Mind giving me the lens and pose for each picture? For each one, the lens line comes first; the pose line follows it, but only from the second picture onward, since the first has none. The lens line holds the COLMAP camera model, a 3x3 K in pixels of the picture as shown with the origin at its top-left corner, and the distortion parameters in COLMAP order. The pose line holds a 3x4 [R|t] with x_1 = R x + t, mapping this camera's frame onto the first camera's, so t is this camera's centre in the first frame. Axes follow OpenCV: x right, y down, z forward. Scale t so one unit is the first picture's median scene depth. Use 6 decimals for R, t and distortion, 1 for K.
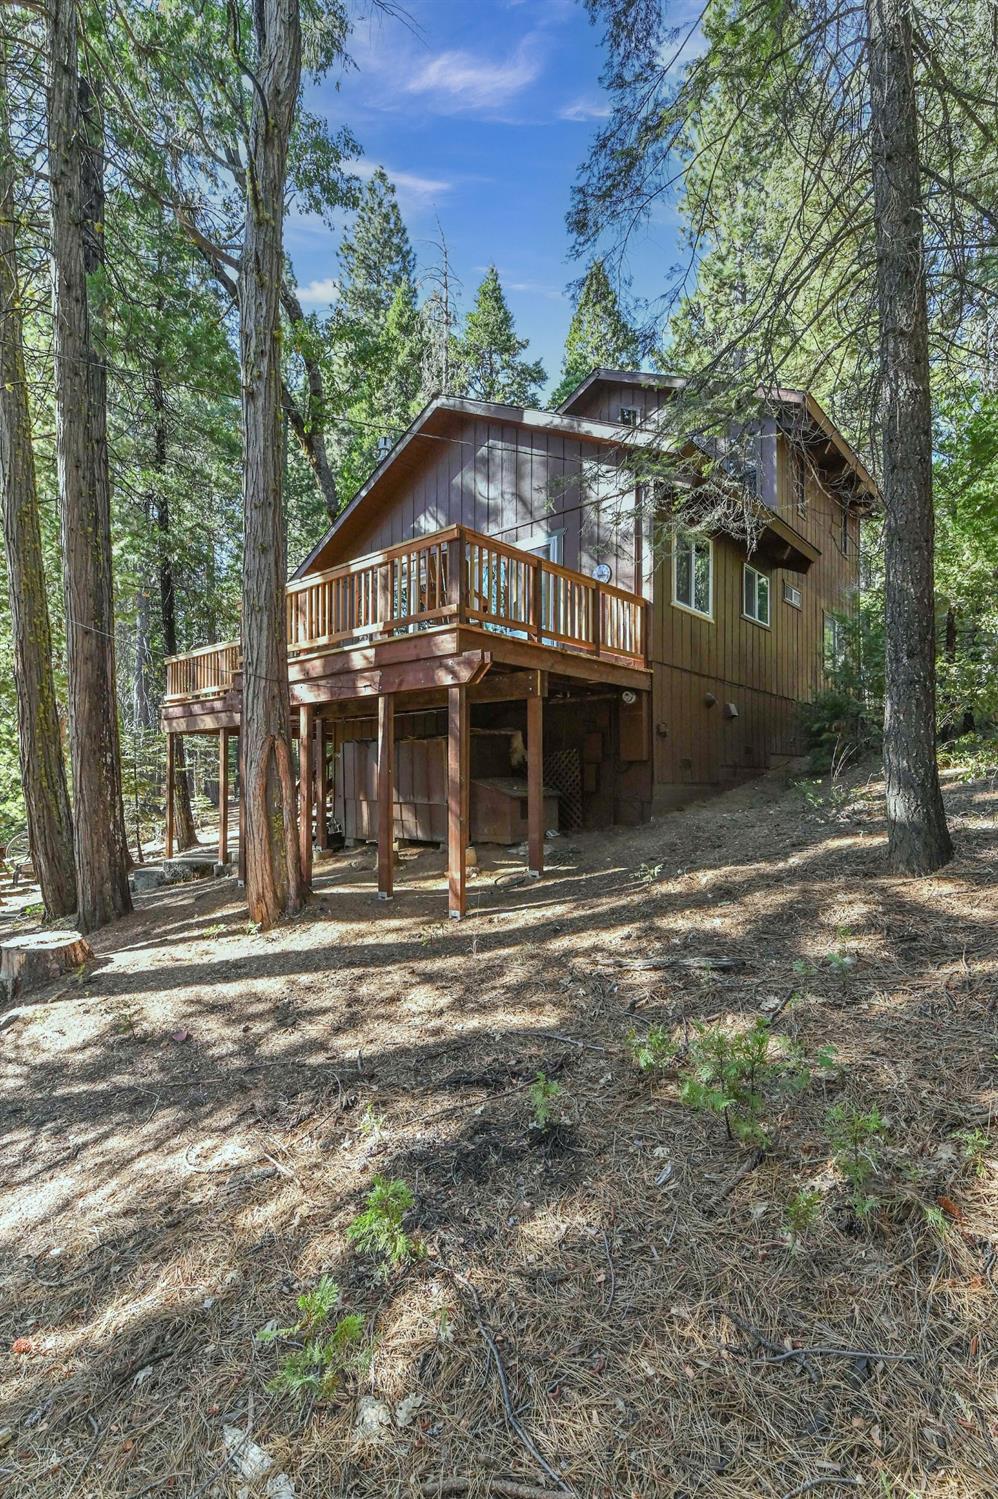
lens RADIAL K [[666.0, 0, 490.4], [0, 666.0, 769.2], [0, 0, 1]] dist [0.001434, -0.008848]
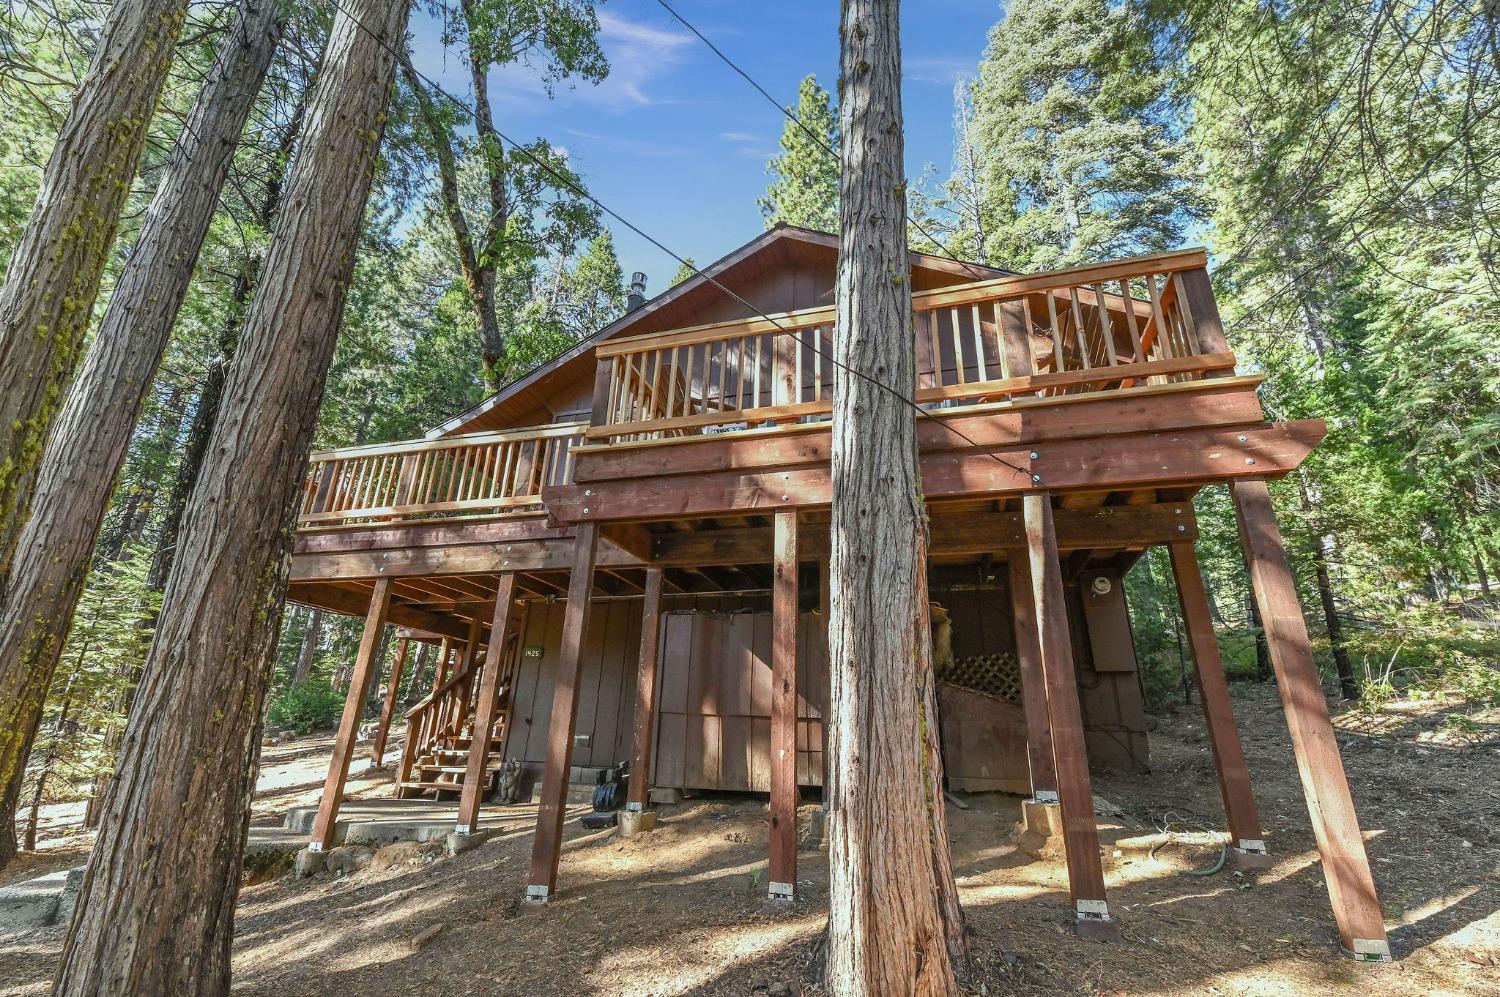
lens RADIAL K [[627.8, 0, 750.0], [0, 627.8, 498.5], [0, 0, 1]] dist [-0.000108, -0.007242]
pose [[0.898974, 0.174206, 0.401869, -0.545340], [-0.029217, 0.939310, -0.341823, 0.074377], [-0.437027, 0.295549, 0.849505, 0.612924]]
